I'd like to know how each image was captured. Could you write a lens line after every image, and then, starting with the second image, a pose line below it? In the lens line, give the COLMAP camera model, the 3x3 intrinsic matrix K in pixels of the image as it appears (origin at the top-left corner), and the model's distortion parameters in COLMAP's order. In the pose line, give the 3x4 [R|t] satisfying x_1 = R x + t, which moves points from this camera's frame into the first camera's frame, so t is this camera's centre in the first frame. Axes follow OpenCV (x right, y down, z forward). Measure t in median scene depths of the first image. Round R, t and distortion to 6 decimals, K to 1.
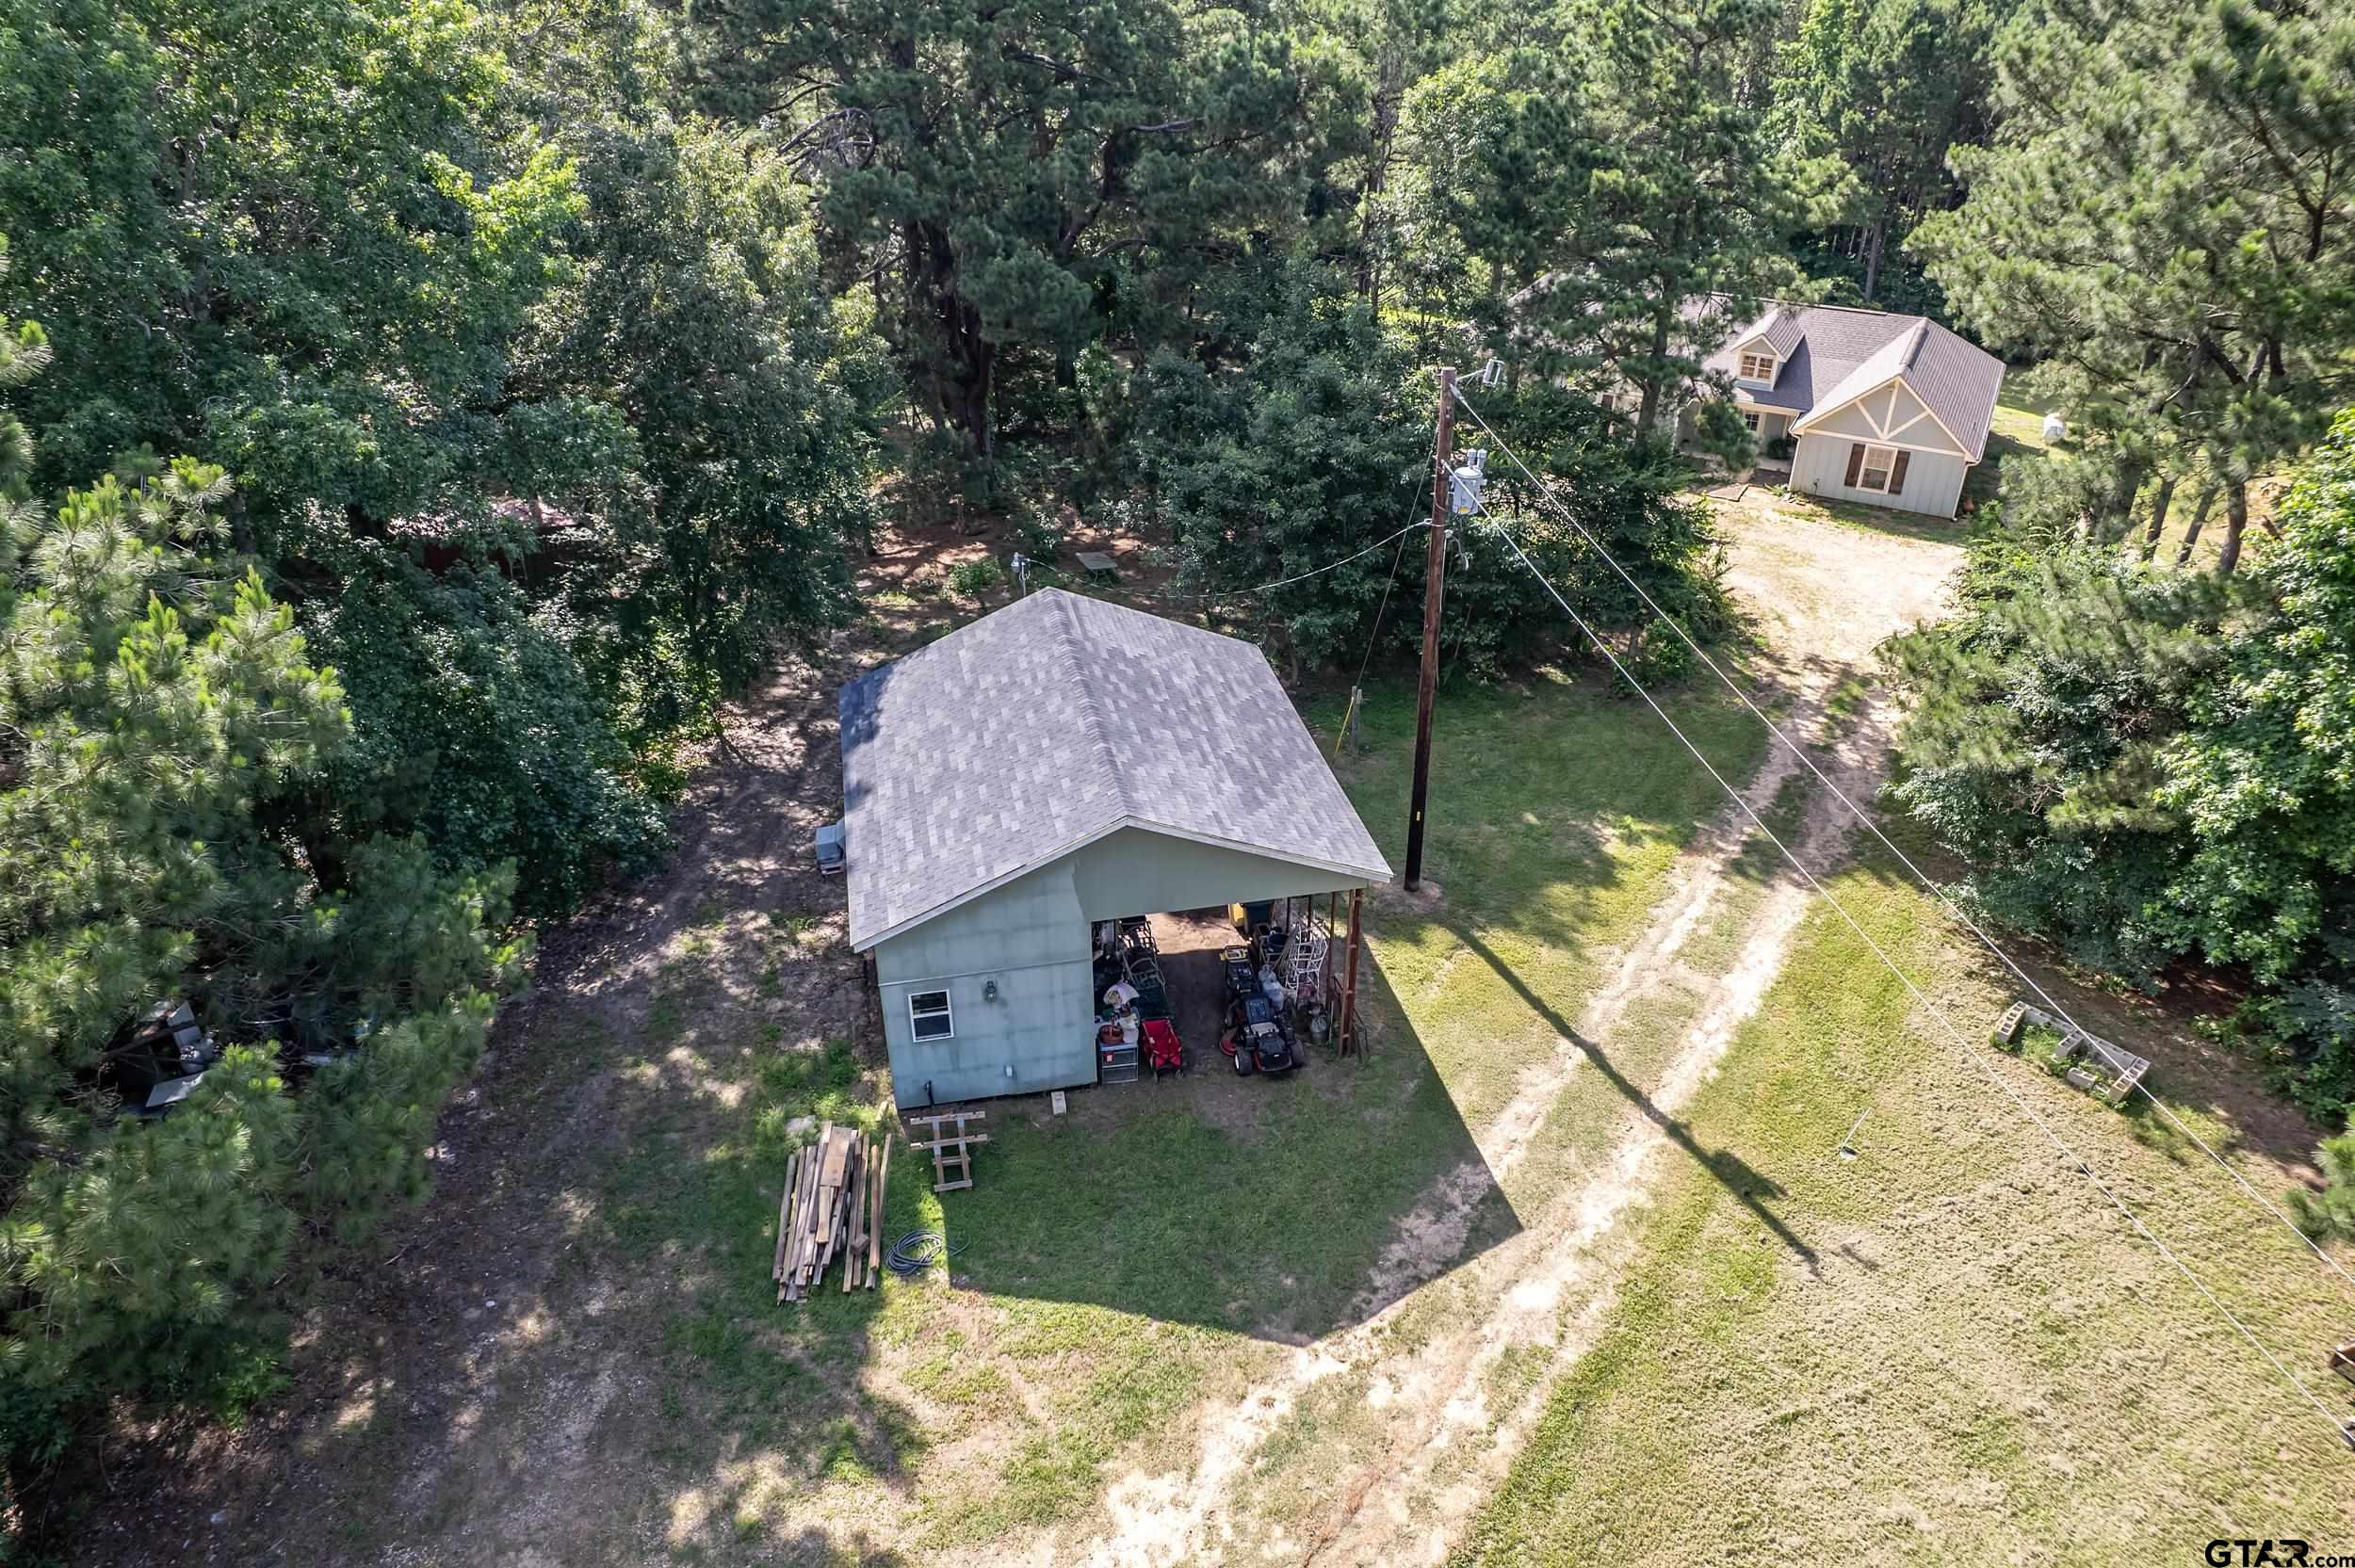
lens RADIAL K [[1508.7, 0, 1172.8], [0, 1508.7, 787.8], [0, 0, 1]] dist [-0.039723, 0.013660]
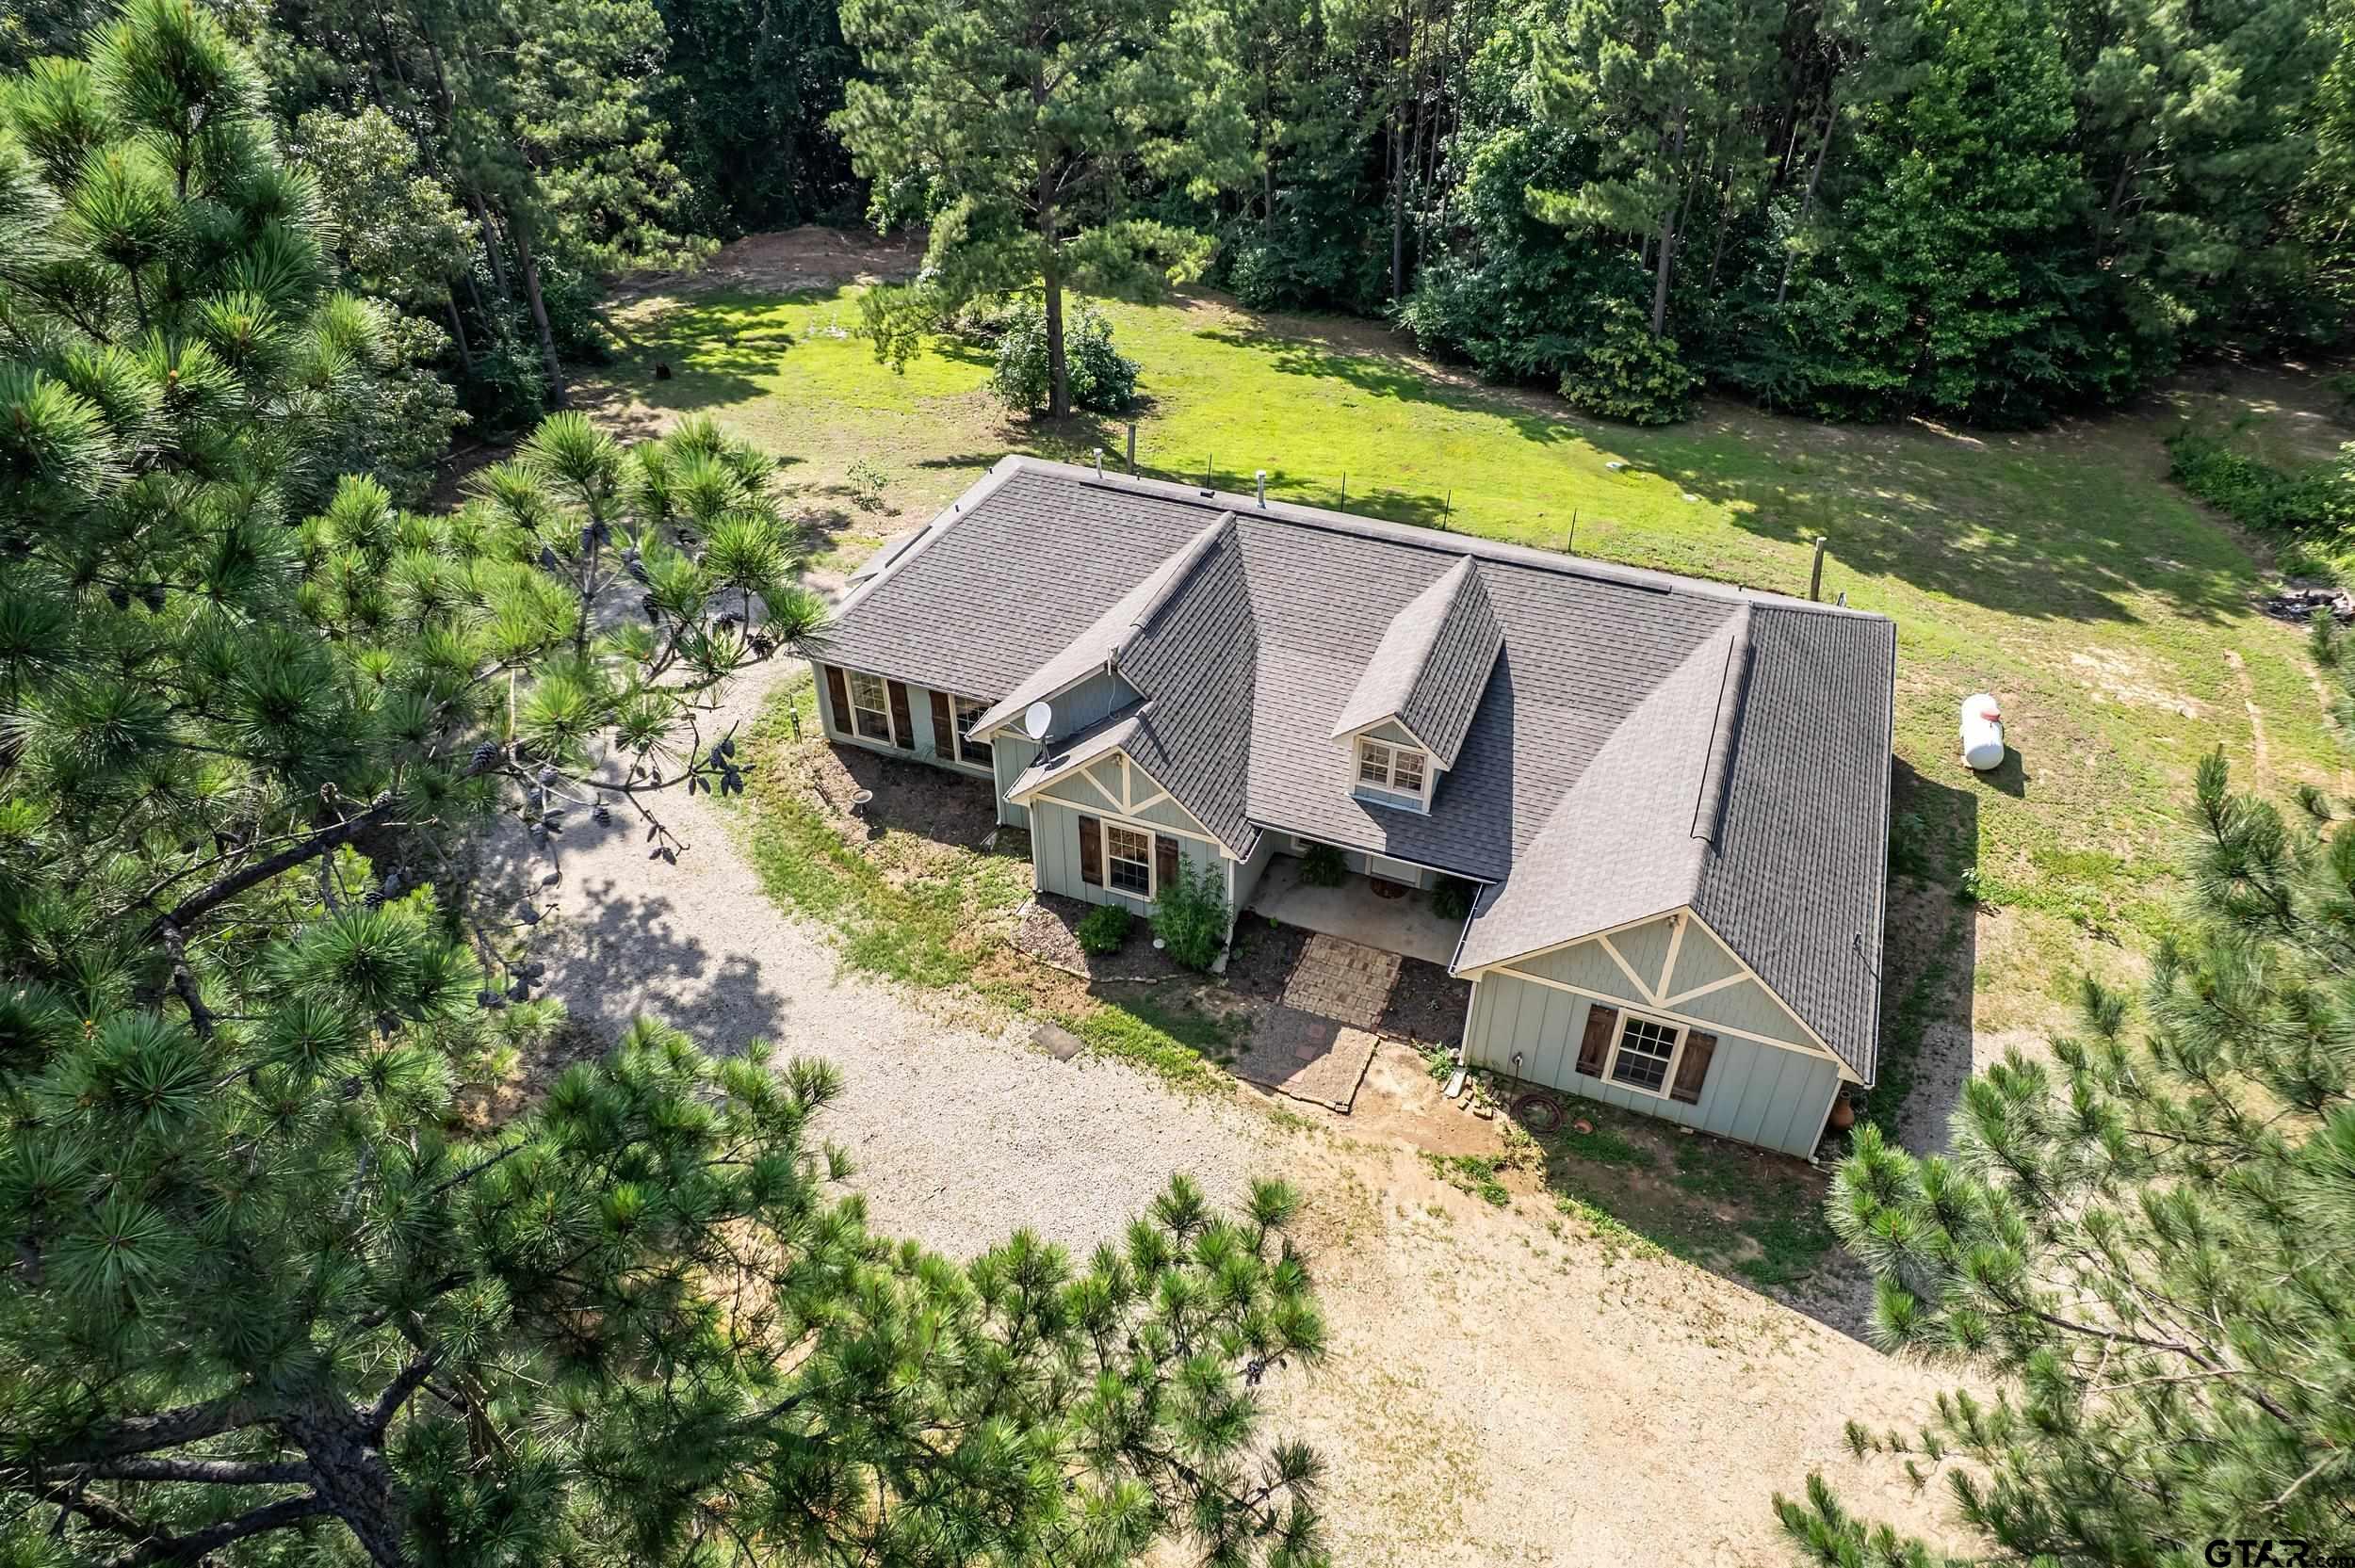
lens RADIAL K [[1508.7, 0, 1187.9], [0, 1508.7, 790.1], [0, 0, 1]] dist [-0.039723, 0.013660]
pose [[0.991763, -0.078194, 0.101444, 0.400618], [0.065977, 0.990742, 0.118651, -0.472871], [-0.109783, -0.110981, 0.987740, 0.785351]]
